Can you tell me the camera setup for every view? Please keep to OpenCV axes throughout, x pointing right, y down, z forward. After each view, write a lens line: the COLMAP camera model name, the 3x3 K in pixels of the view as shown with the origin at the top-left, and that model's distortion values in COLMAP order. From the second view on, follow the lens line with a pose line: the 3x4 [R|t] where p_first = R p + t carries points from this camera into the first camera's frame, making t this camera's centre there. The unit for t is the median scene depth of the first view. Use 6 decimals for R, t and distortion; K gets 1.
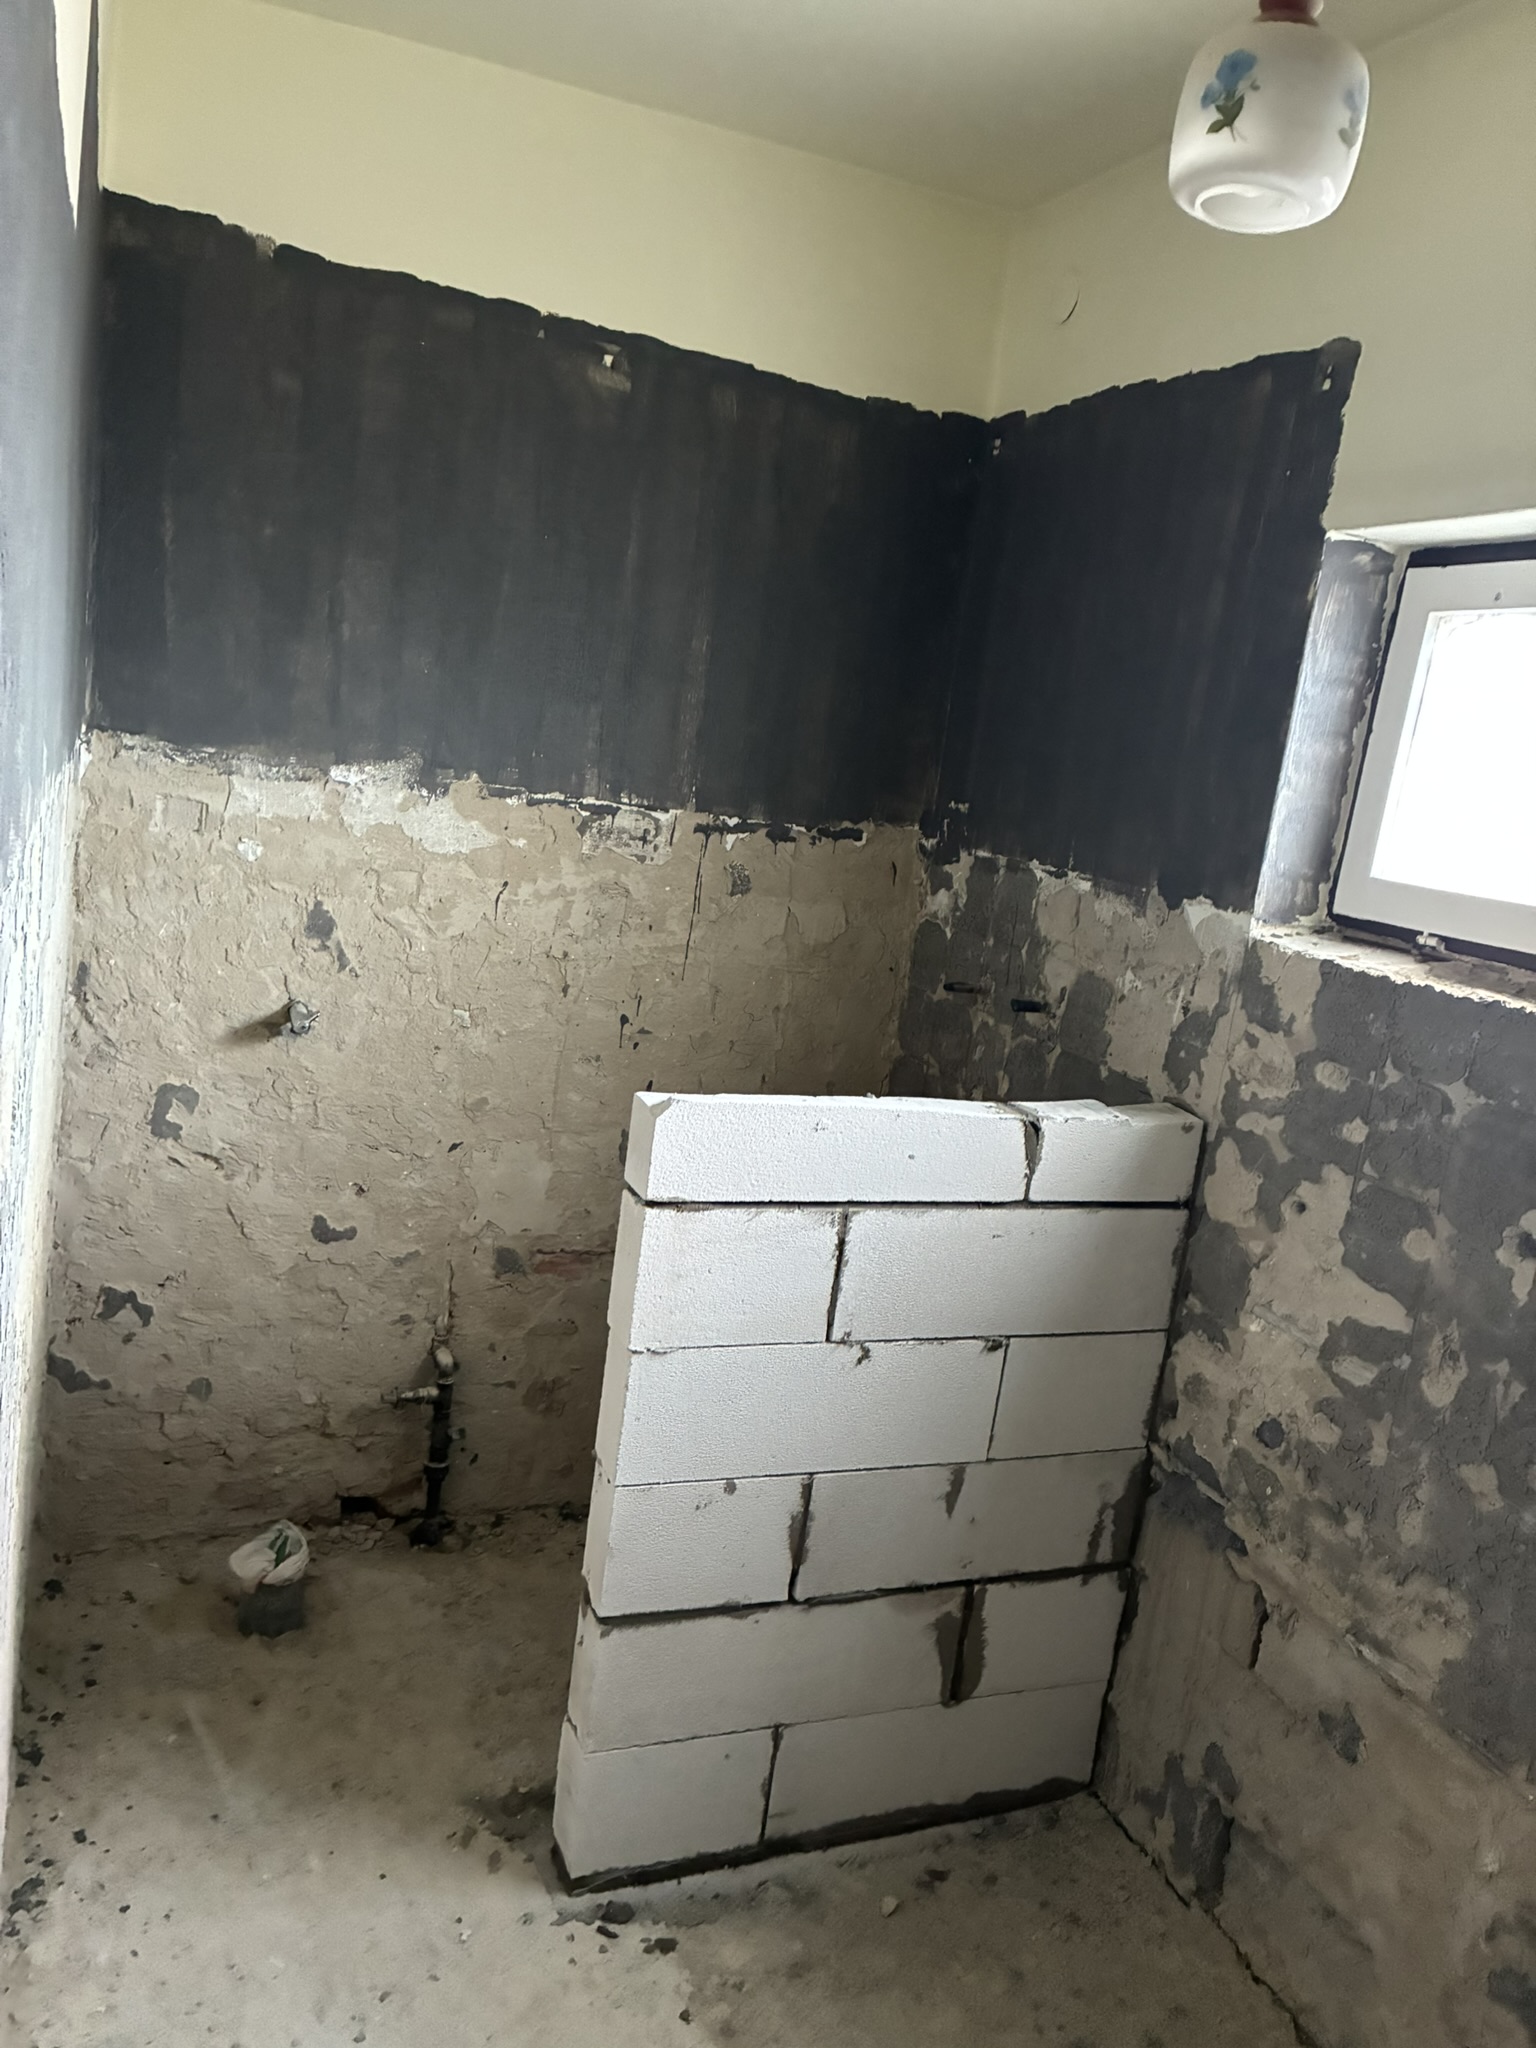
lens RADIAL K [[1563.7, 0, 766.4], [0, 1563.7, 1038.1], [0, 0, 1]] dist [0.038295, -0.025564]
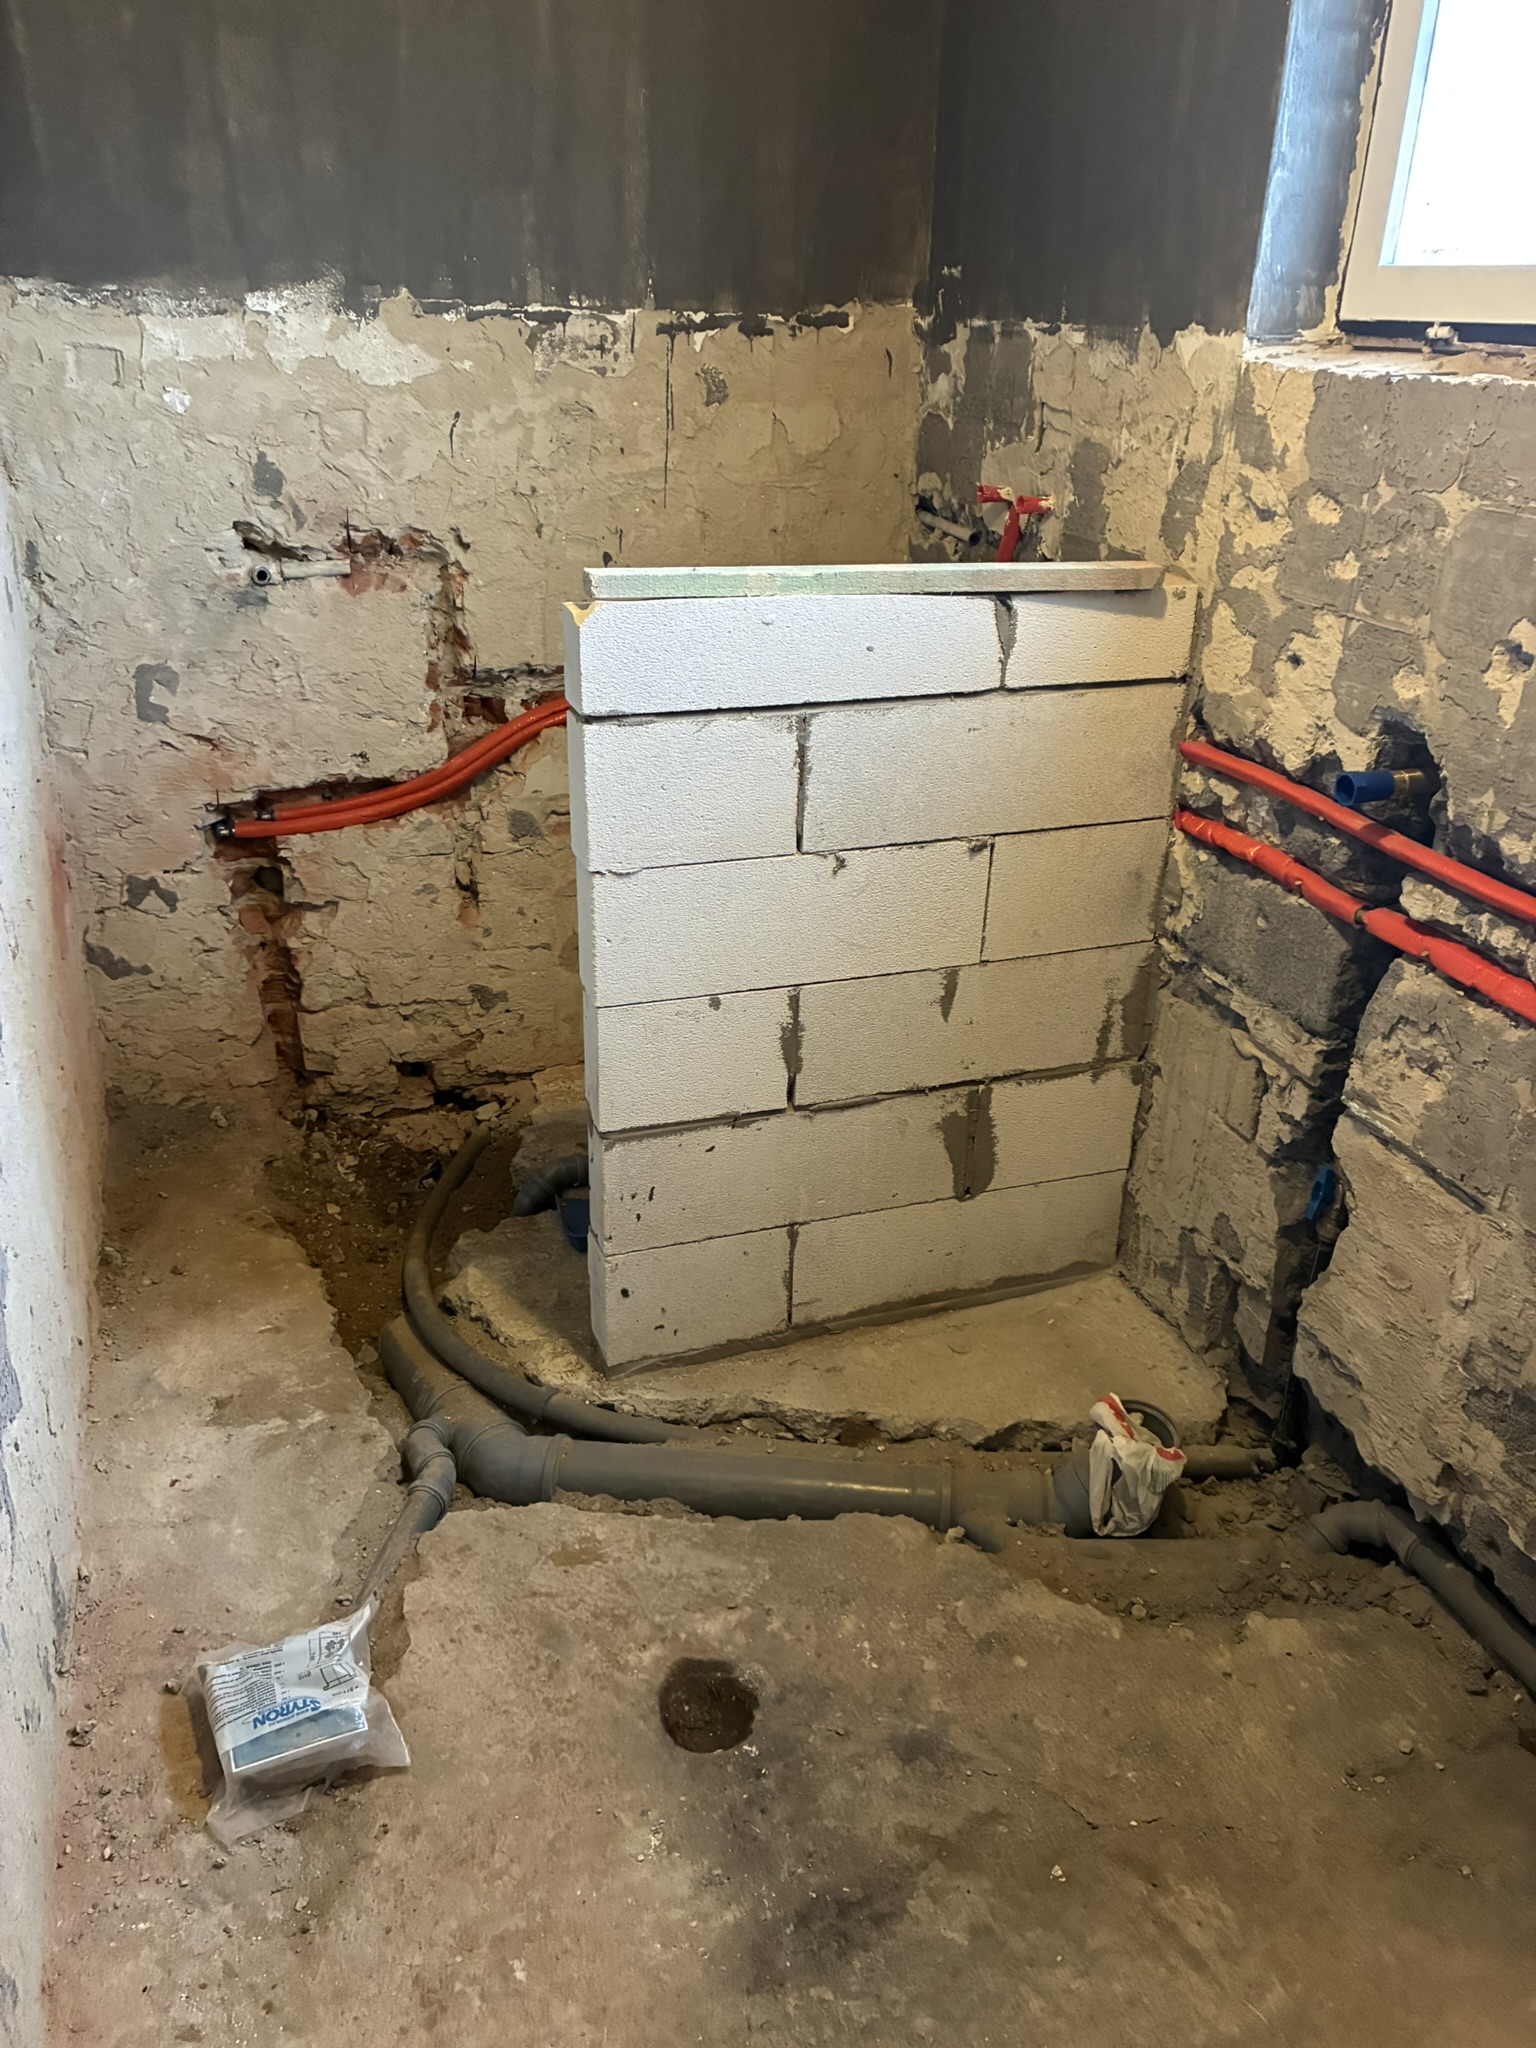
lens RADIAL K [[1563.7, 0, 758.9], [0, 1563.7, 1022.4], [0, 0, 1]] dist [0.038295, -0.025564]
pose [[0.992784, -0.075060, -0.093520, 0.086731], [0.095469, 0.966653, 0.237628, 0.055229], [0.072565, -0.244842, 0.966844, 0.026735]]
